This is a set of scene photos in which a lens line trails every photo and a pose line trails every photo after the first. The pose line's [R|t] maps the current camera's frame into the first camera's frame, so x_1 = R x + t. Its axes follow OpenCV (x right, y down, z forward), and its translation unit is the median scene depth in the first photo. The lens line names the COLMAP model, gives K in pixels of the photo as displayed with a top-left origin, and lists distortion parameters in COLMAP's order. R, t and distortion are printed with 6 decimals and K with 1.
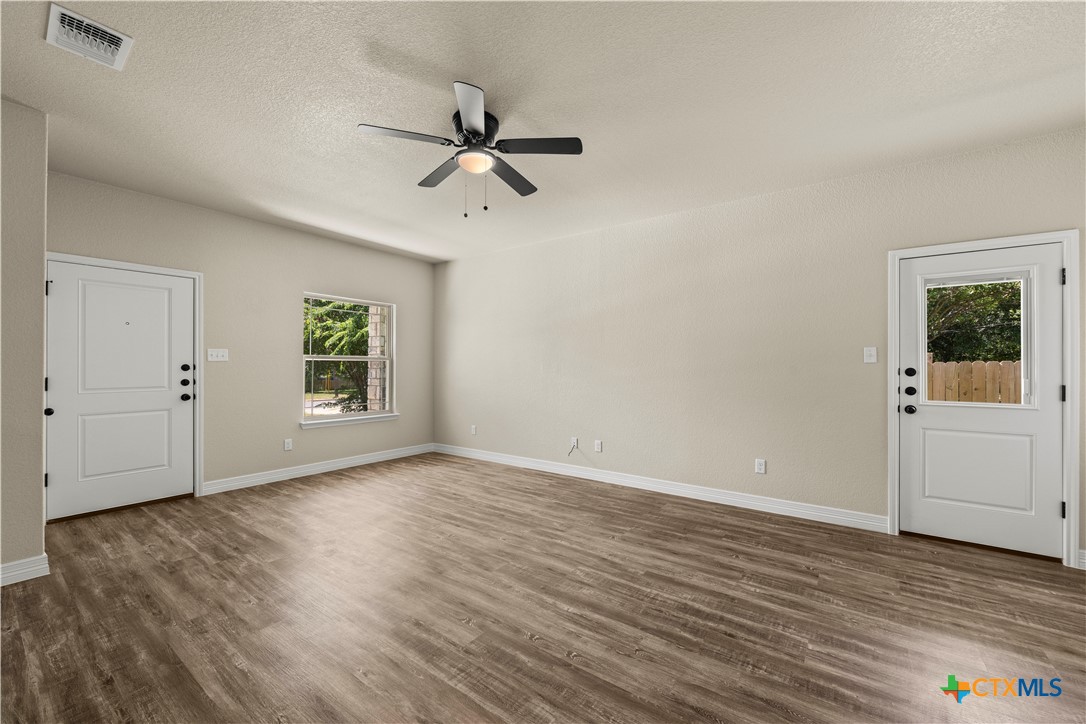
lens RADIAL K [[430.2, 0, 550.6], [0, 430.2, 364.4], [0, 0, 1]] dist [0.001298, -0.001434]
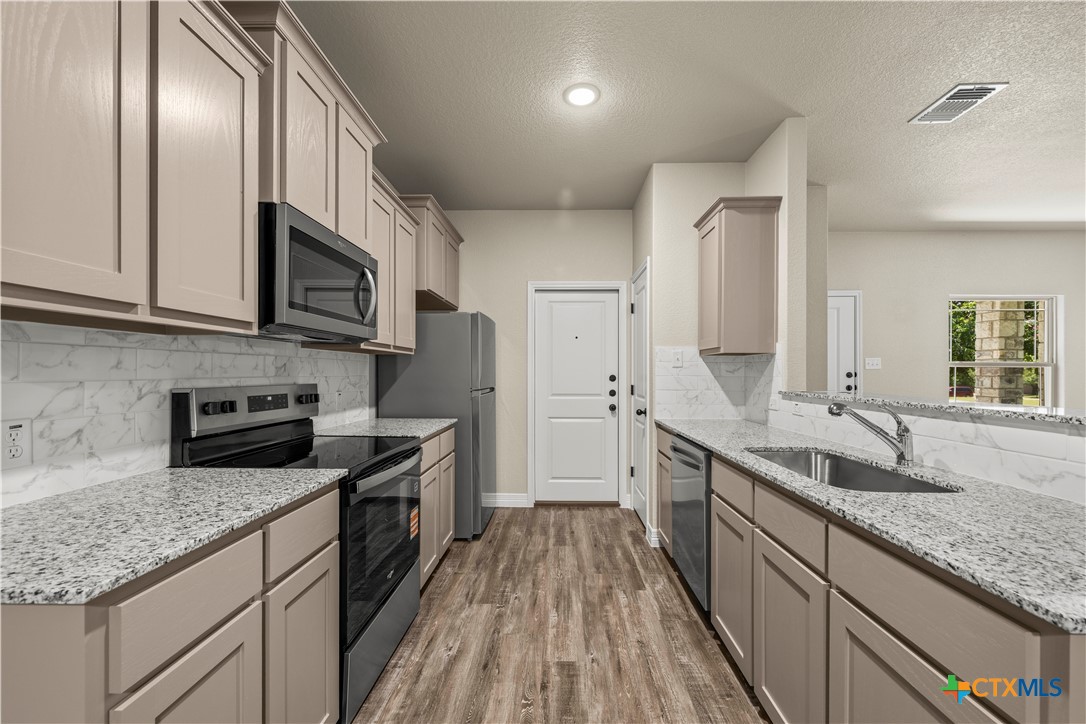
lens RADIAL K [[430.2, 0, 547.9], [0, 430.2, 371.8], [0, 0, 1]] dist [0.001298, -0.001434]
pose [[0.564748, -0.001445, -0.825262, -0.461594], [0.002446, 0.999997, -0.000077, -0.003356], [0.825260, -0.001975, 0.564750, -0.405242]]
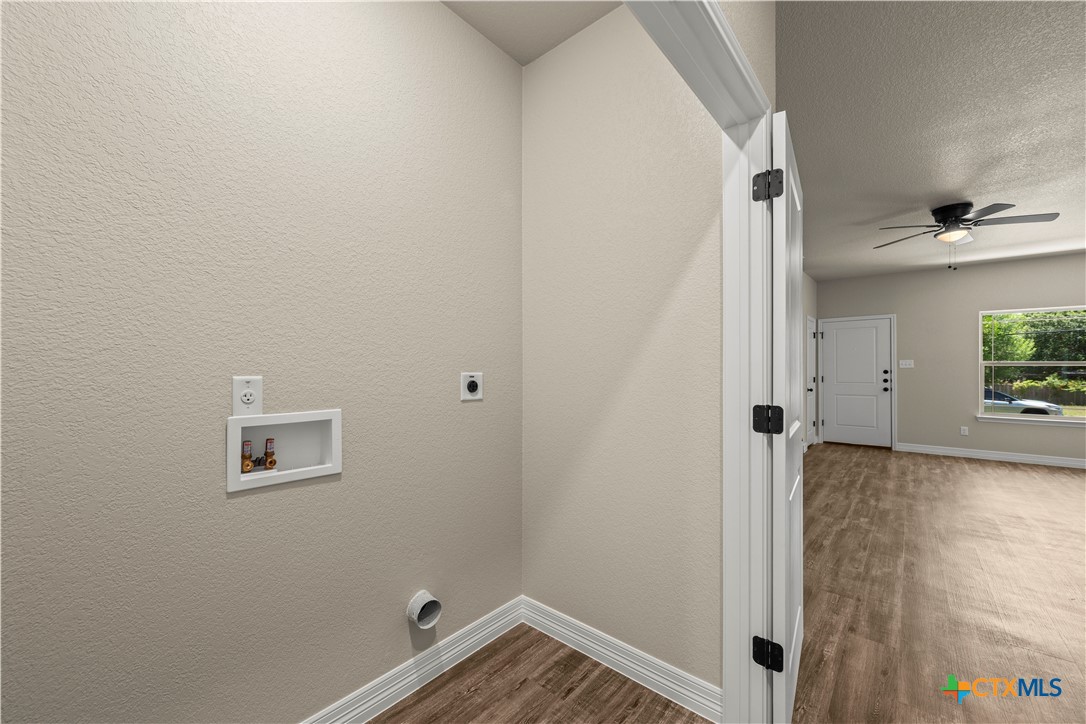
lens RADIAL K [[430.2, 0, 551.5], [0, 430.2, 370.0], [0, 0, 1]] dist [0.001298, -0.001434]
pose [[-0.068458, -0.004384, -0.997644, 1.205599], [0.003950, 0.999981, -0.004666, 0.003261], [0.997646, -0.004260, -0.068440, -0.253310]]
